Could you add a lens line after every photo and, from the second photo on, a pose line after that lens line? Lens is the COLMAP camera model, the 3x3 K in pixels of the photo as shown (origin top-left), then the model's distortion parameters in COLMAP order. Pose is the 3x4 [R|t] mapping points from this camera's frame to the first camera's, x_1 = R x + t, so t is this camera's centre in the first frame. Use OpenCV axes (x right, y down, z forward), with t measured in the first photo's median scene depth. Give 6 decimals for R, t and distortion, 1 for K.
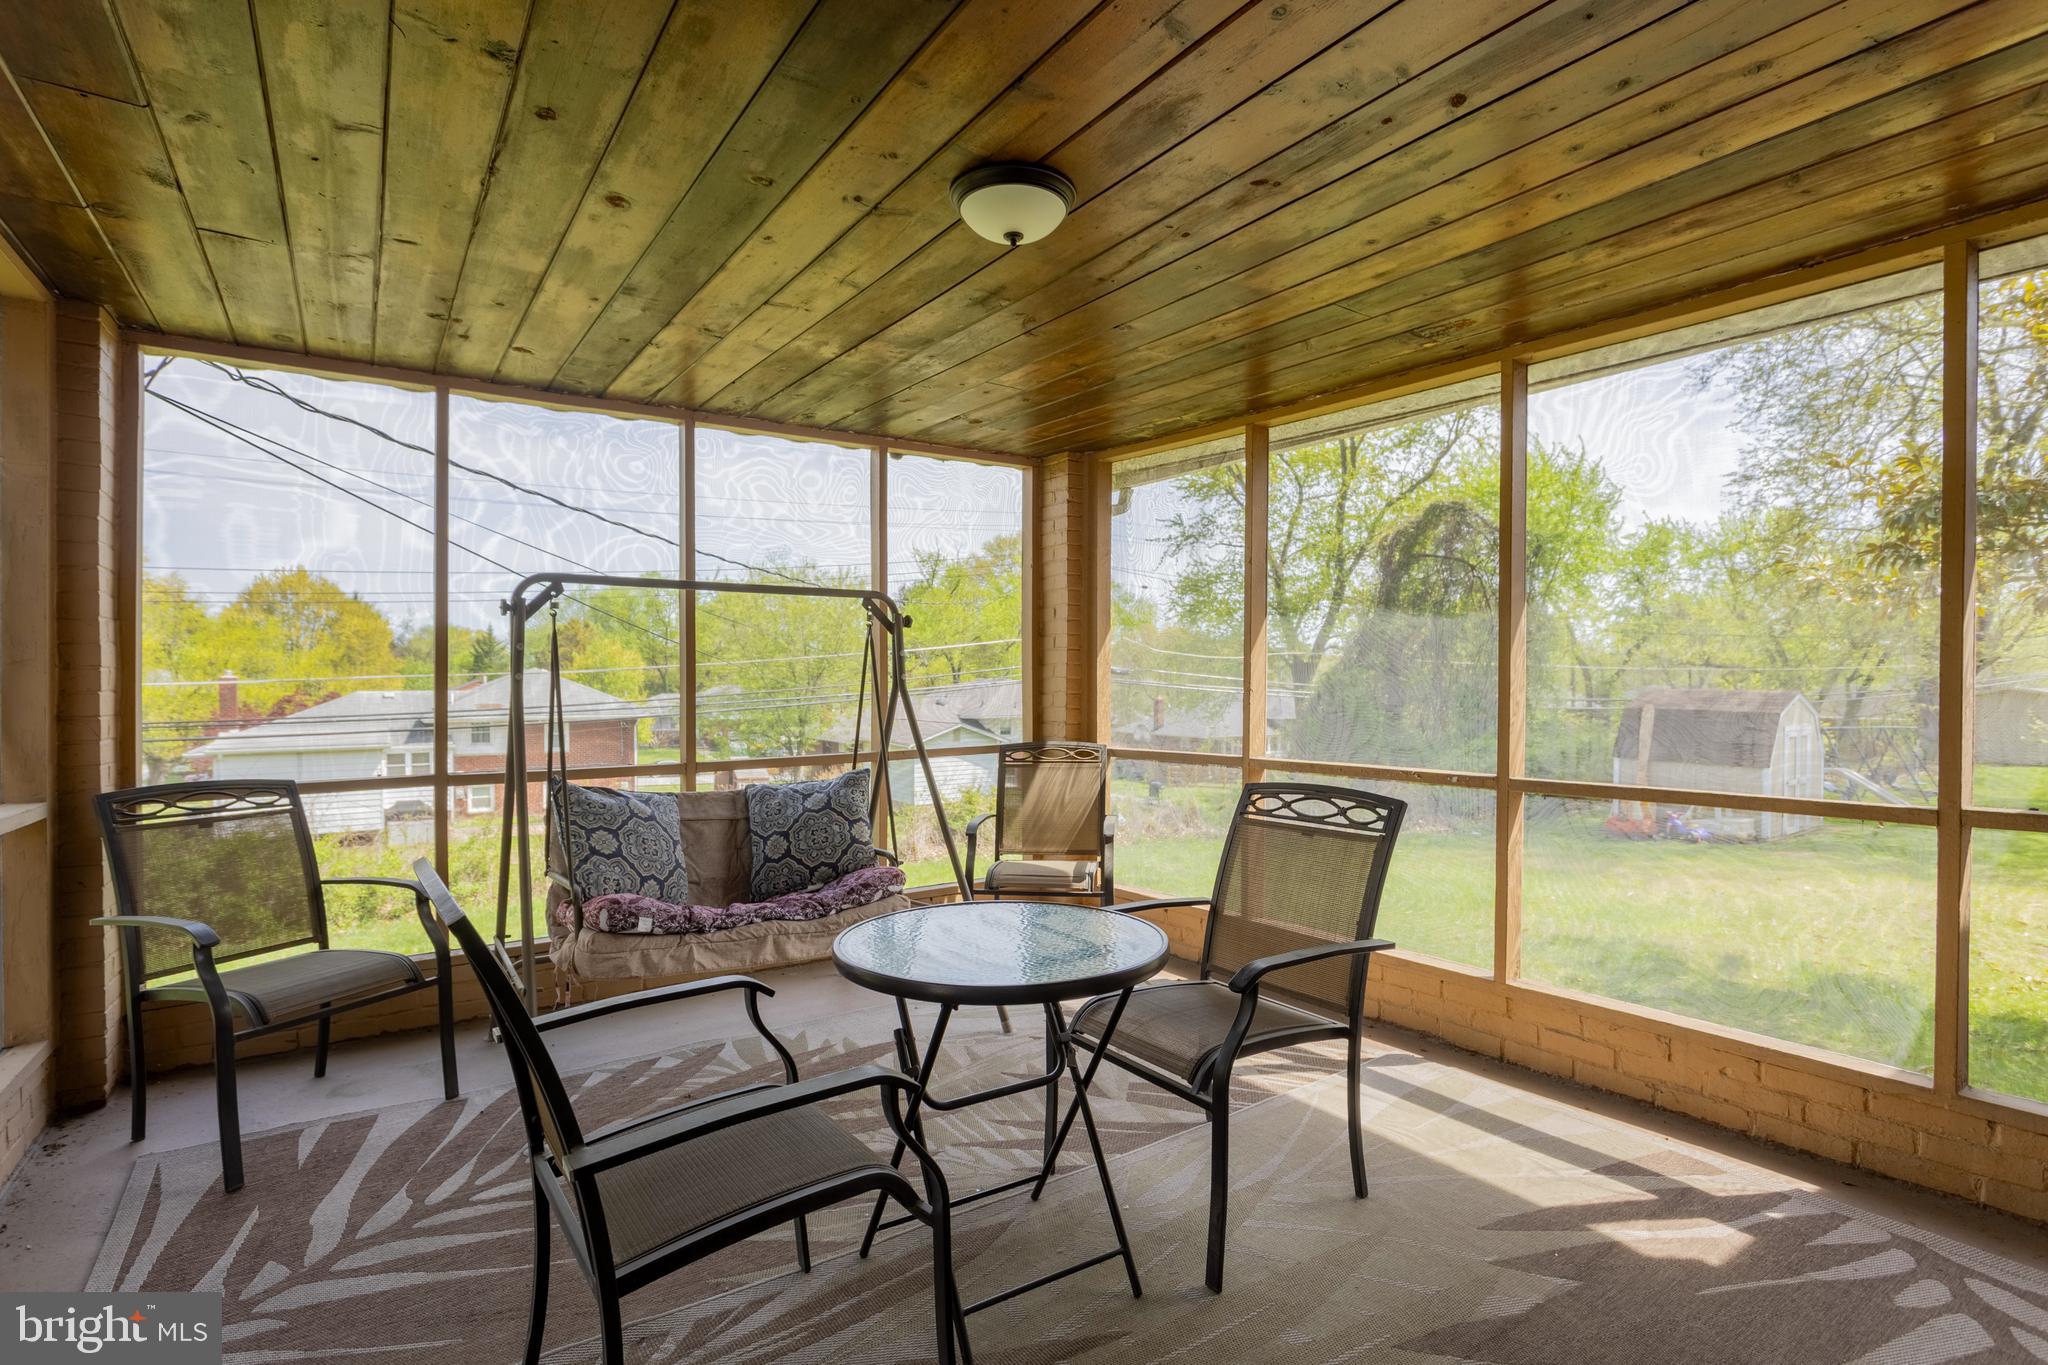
lens RADIAL K [[985.1, 0, 1037.0], [0, 985.1, 690.0], [0, 0, 1]] dist [-0.015539, 0.001701]
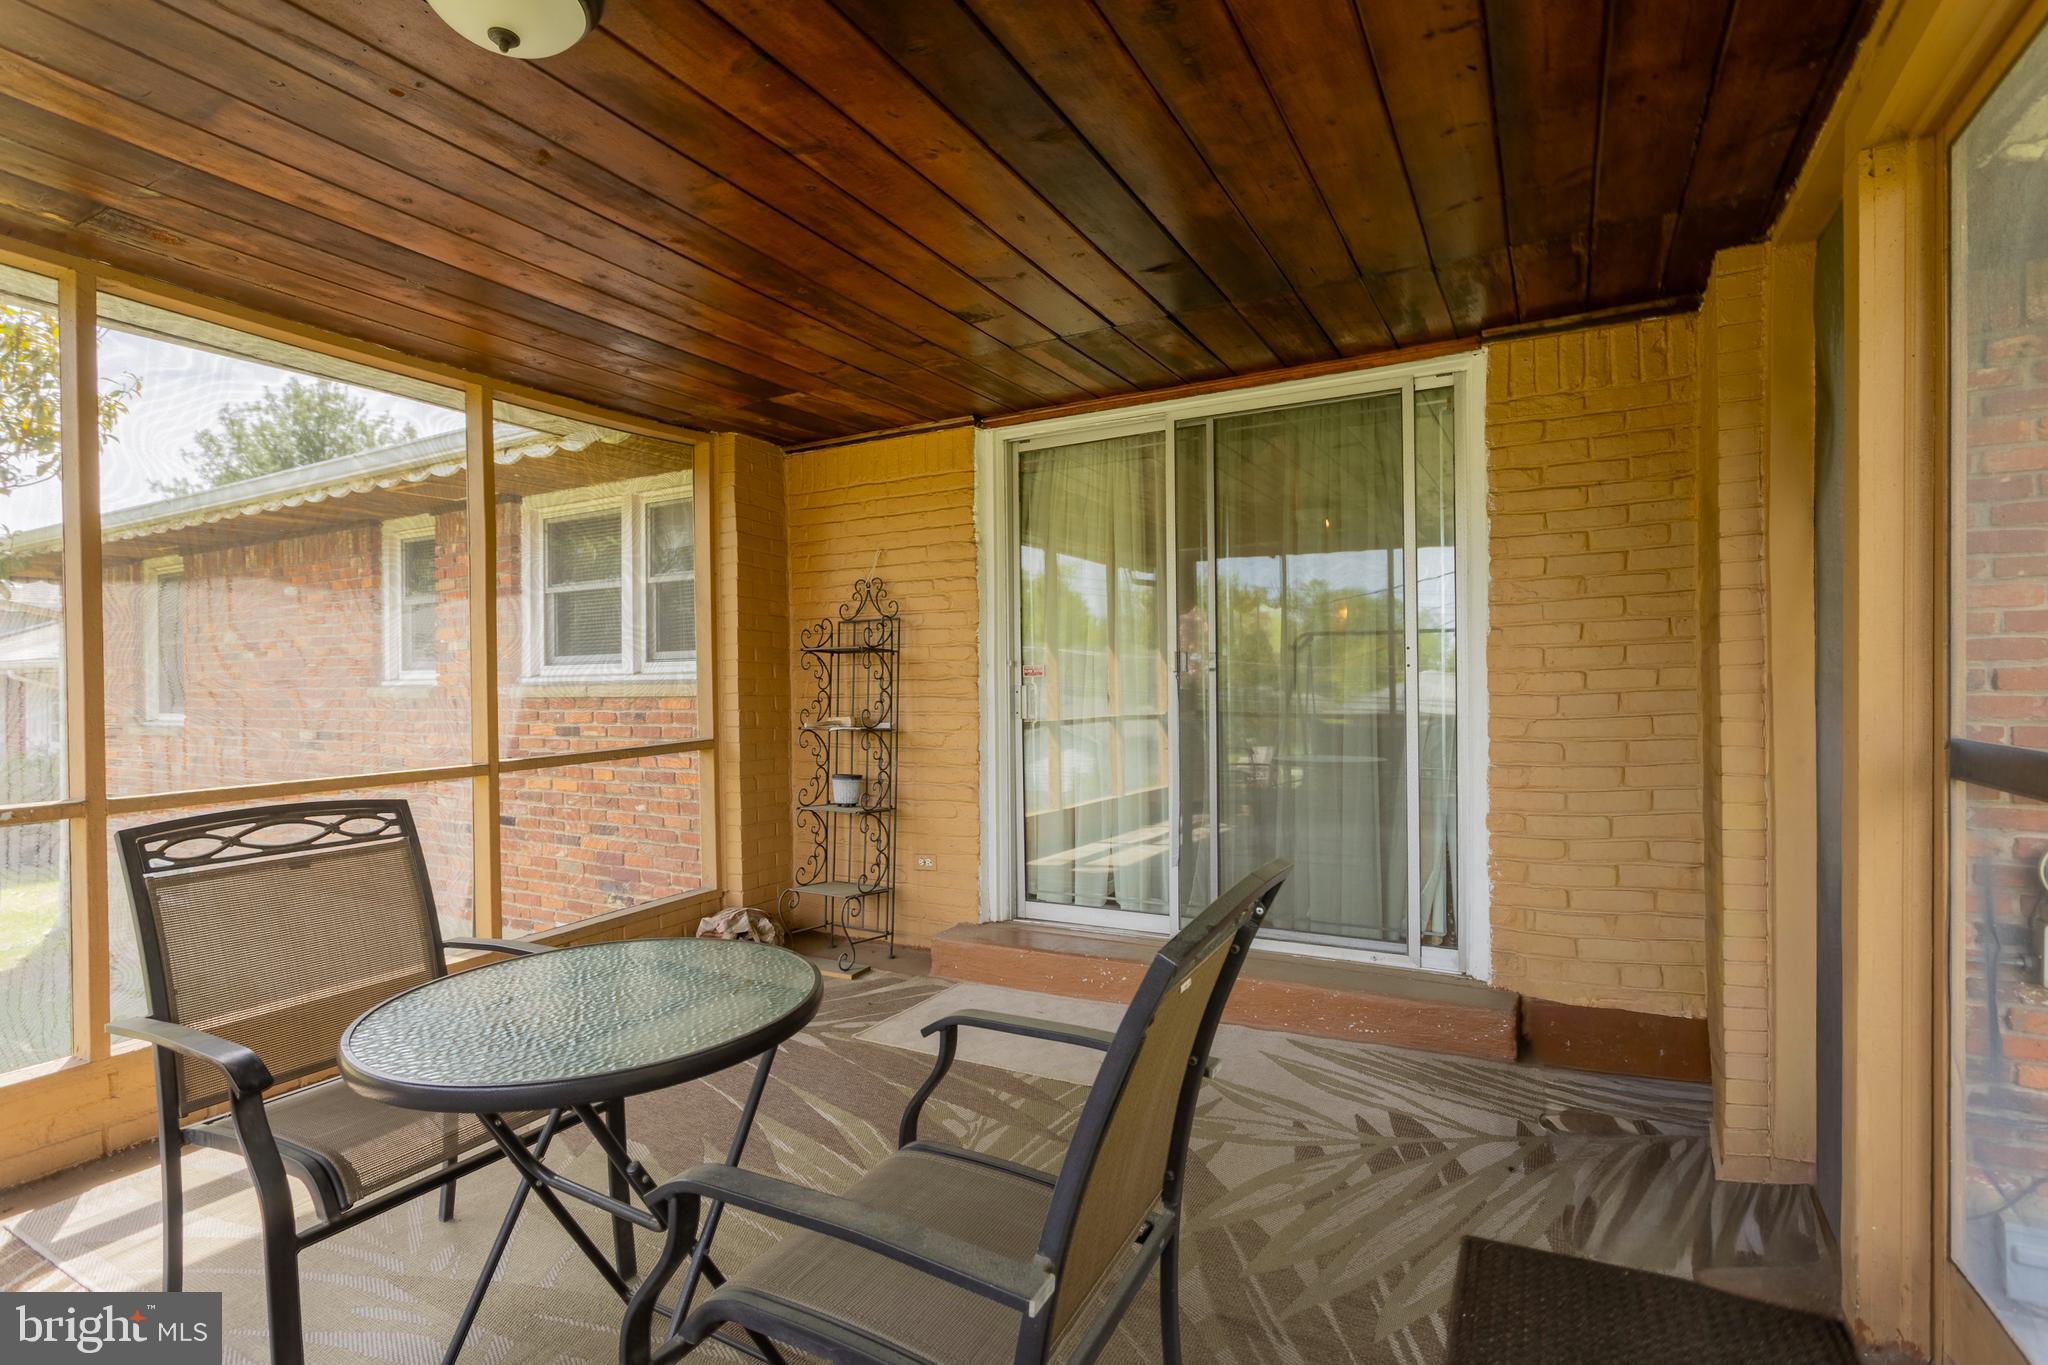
lens RADIAL K [[985.1, 0, 1037.0], [0, 985.1, 690.0], [0, 0, 1]] dist [-0.015539, 0.001701]
pose [[-0.462461, 0.000945, 0.886639, -0.738640], [0.021735, 0.999711, 0.010271, 0.010569], [-0.886373, 0.024021, -0.462348, 0.888513]]
